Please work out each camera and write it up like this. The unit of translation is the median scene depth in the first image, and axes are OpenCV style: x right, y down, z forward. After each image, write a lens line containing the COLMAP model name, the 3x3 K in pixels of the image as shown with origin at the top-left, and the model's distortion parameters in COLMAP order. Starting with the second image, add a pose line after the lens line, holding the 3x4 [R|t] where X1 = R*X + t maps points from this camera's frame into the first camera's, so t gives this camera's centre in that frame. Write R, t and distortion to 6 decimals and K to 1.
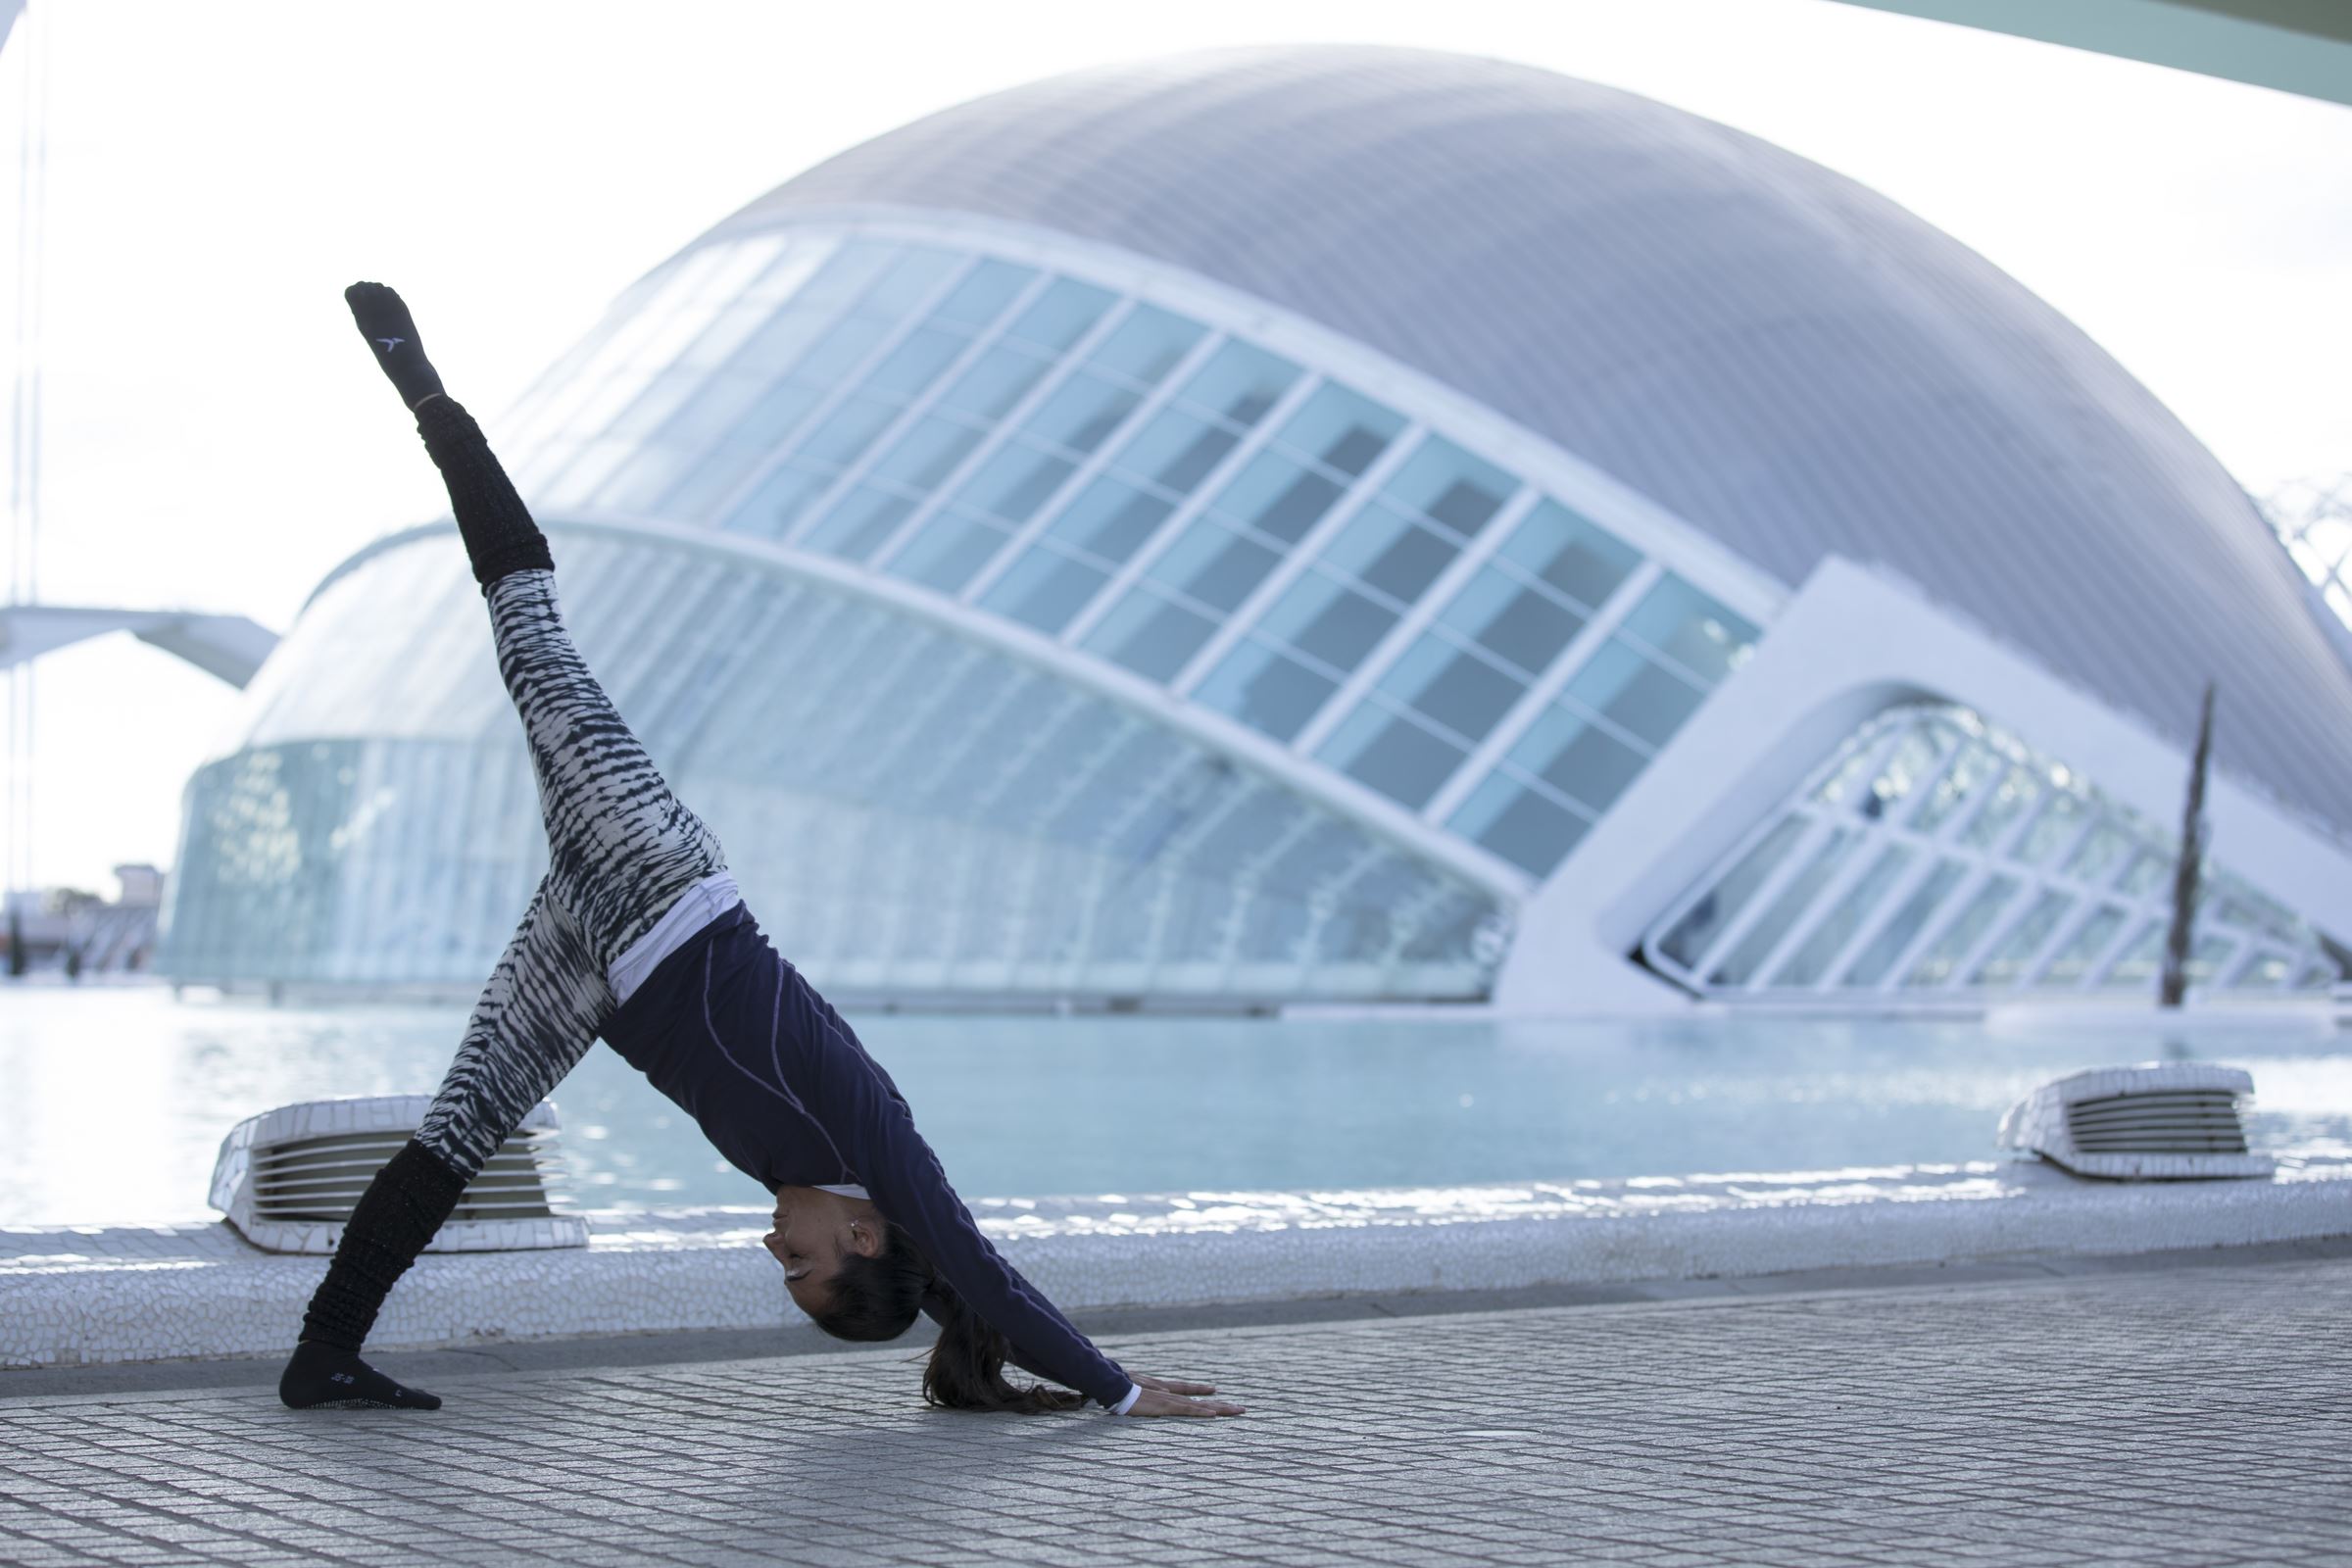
lens RADIAL K [[5130.0, 0, 1175.1], [0, 5130.0, 829.8], [0, 0, 1]] dist [-0.300446, 0.171370]
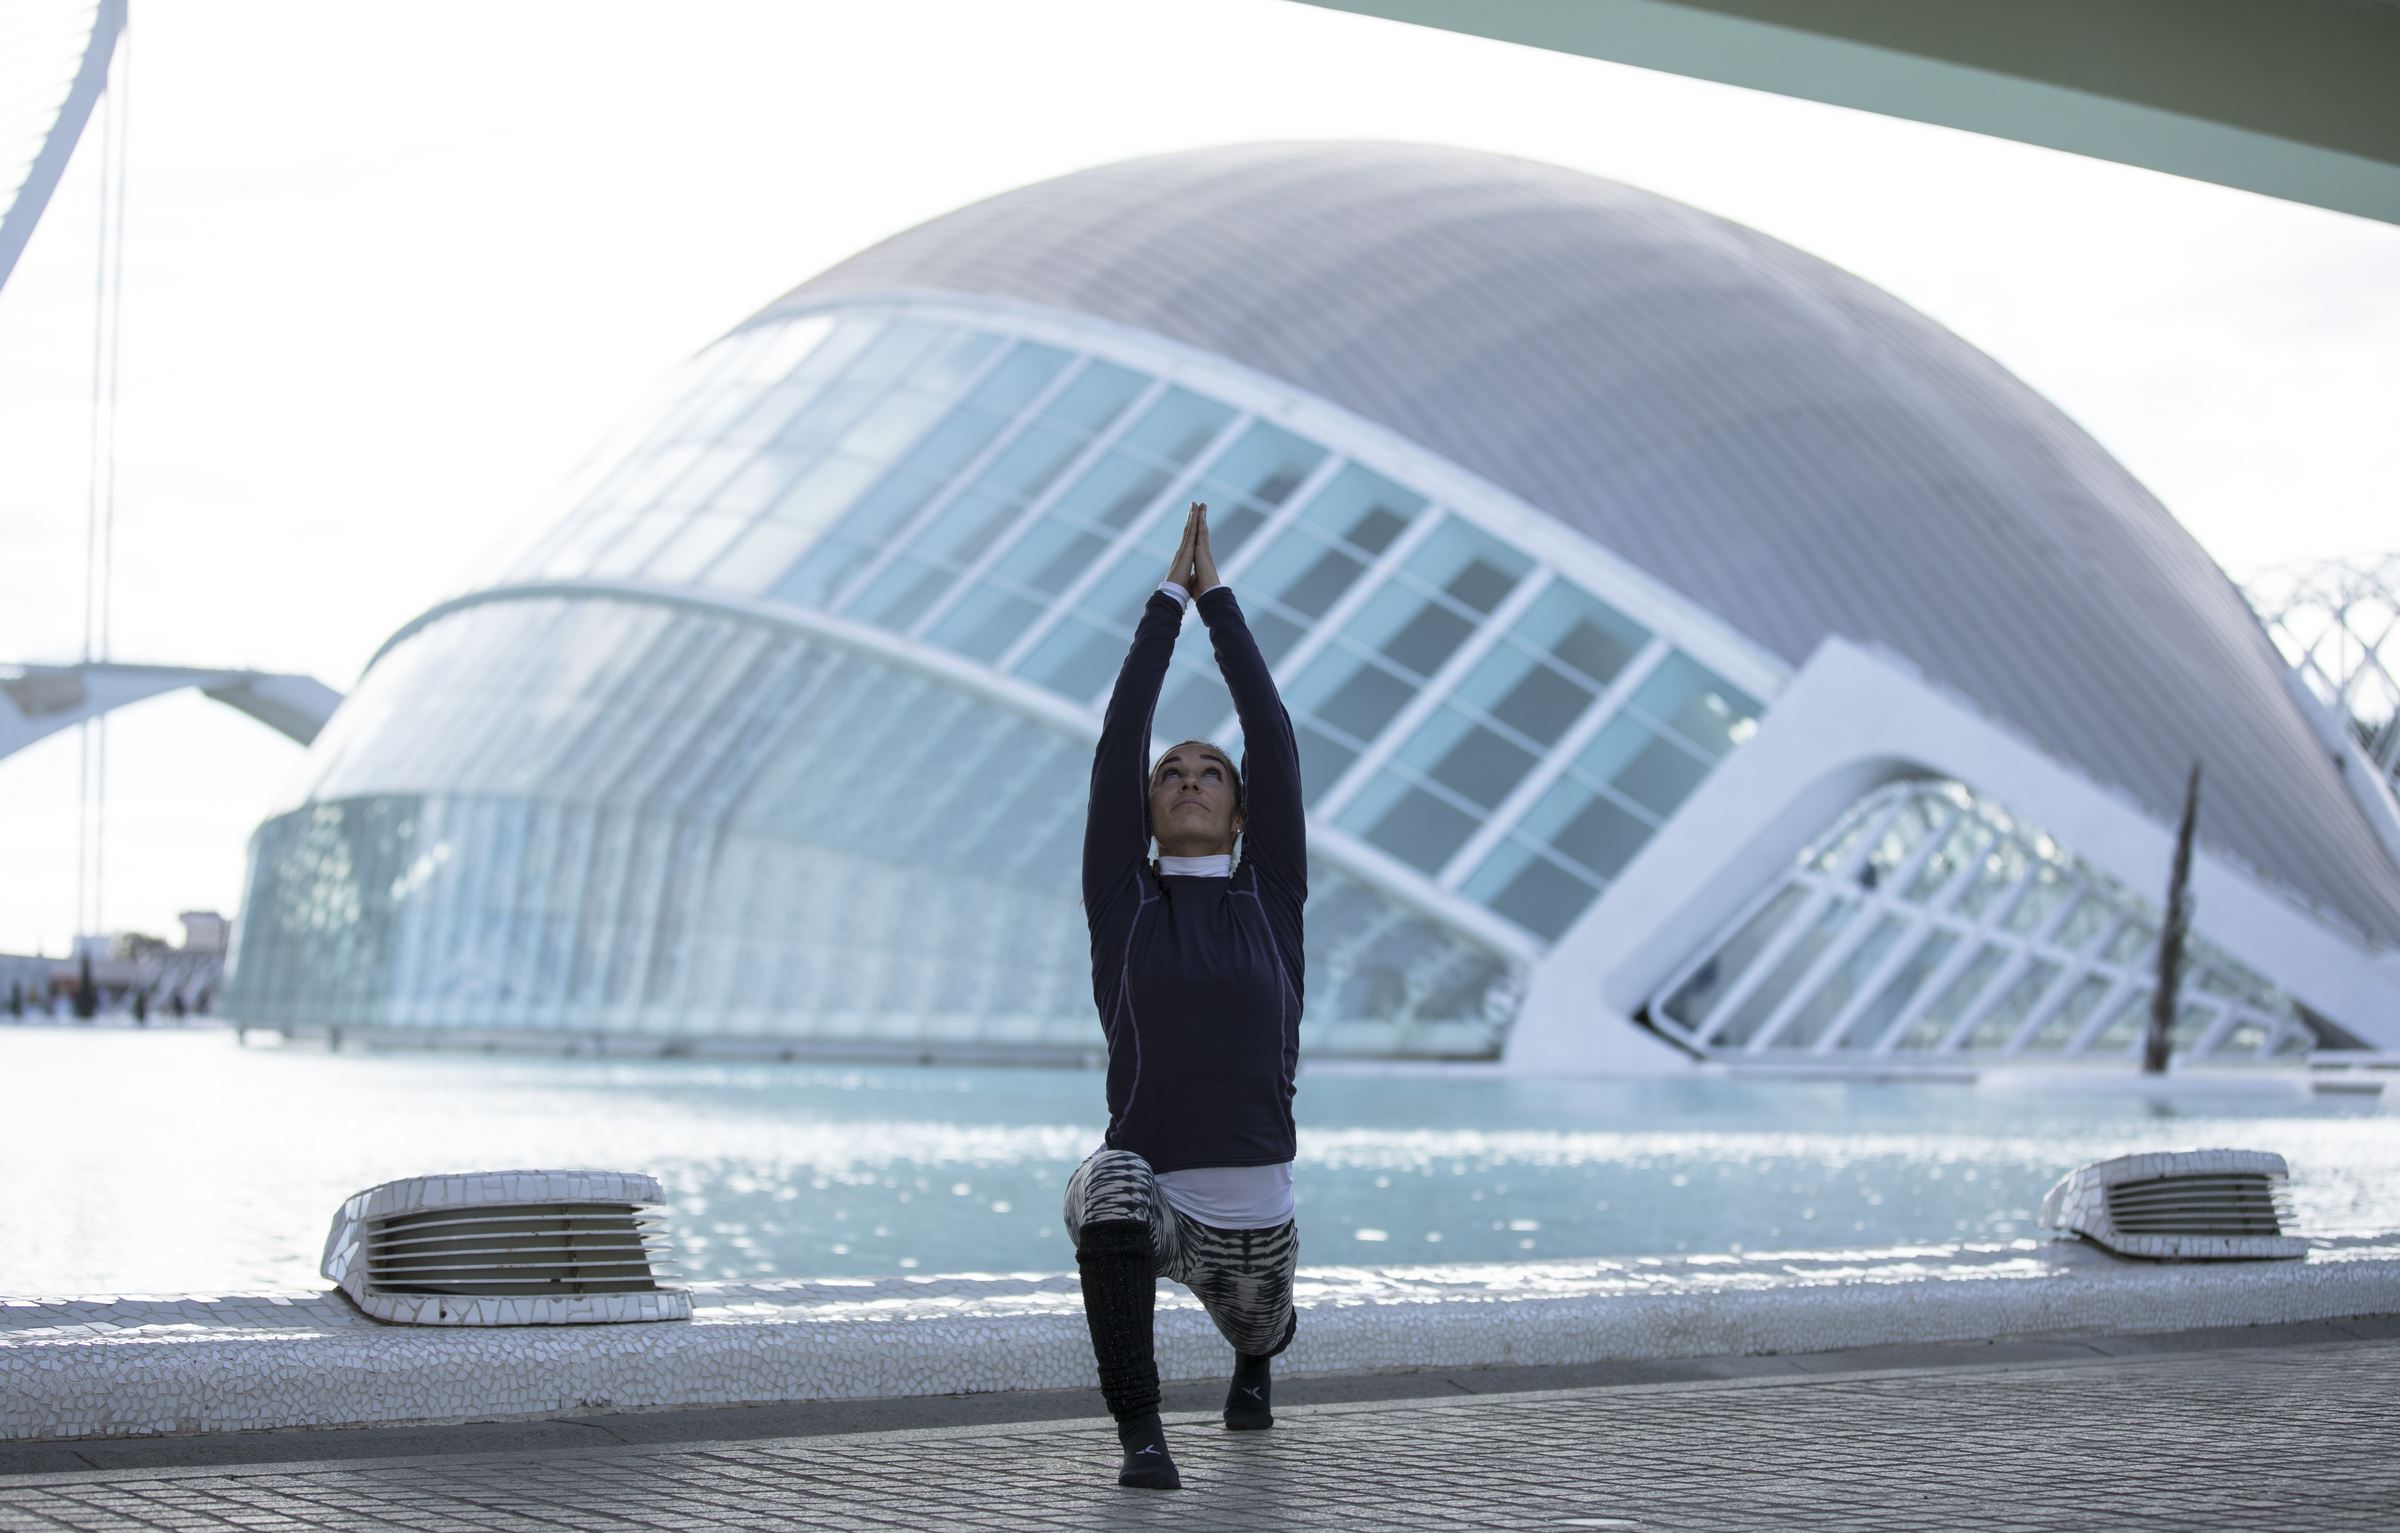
lens RADIAL K [[4906.2, 0, 1200.7], [0, 4906.2, 857.1], [0, 0, 1]] dist [-0.303026, 0.163879]
pose [[0.999937, 0.011058, 0.001823, -0.015348], [-0.011047, 0.999919, -0.006270, -0.006229], [-0.001893, 0.006249, 0.999979, 0.017870]]
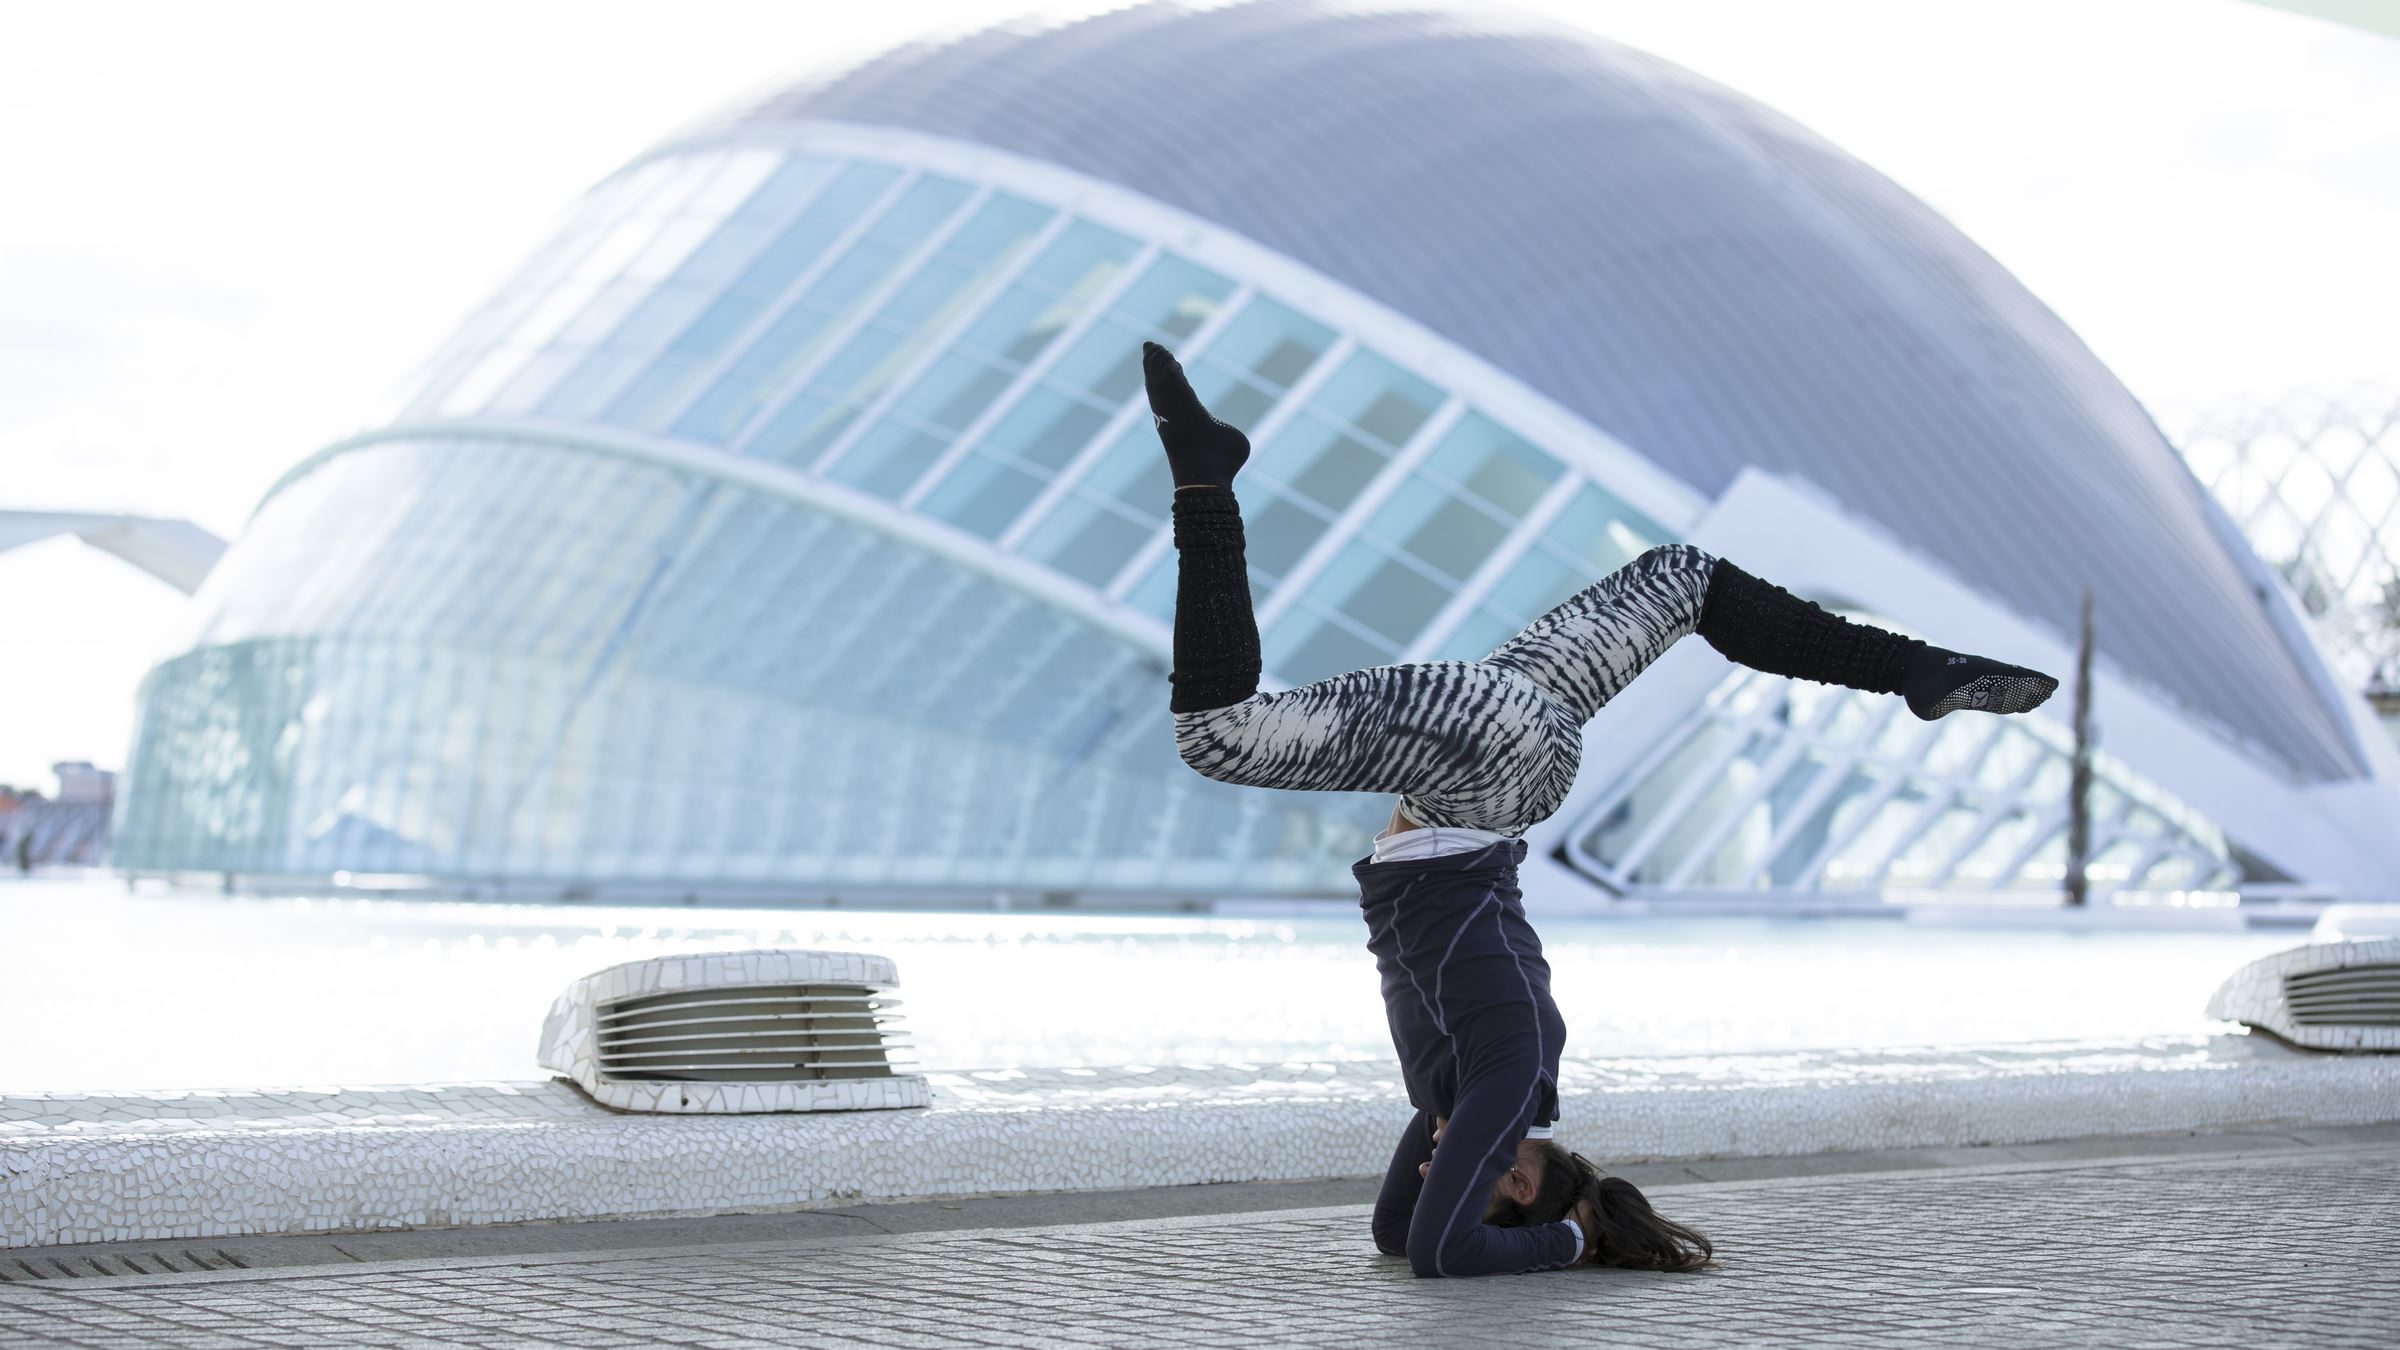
lens RADIAL K [[4951.9, 0, 1194.1], [0, 4951.9, 777.8], [0, 0, 1]] dist [-0.304014, 0.113464]
pose [[0.999587, 0.005690, 0.028158, -0.091219], [-0.005926, 0.999948, 0.008299, 0.010414], [-0.028110, -0.008463, 0.999569, 0.053035]]
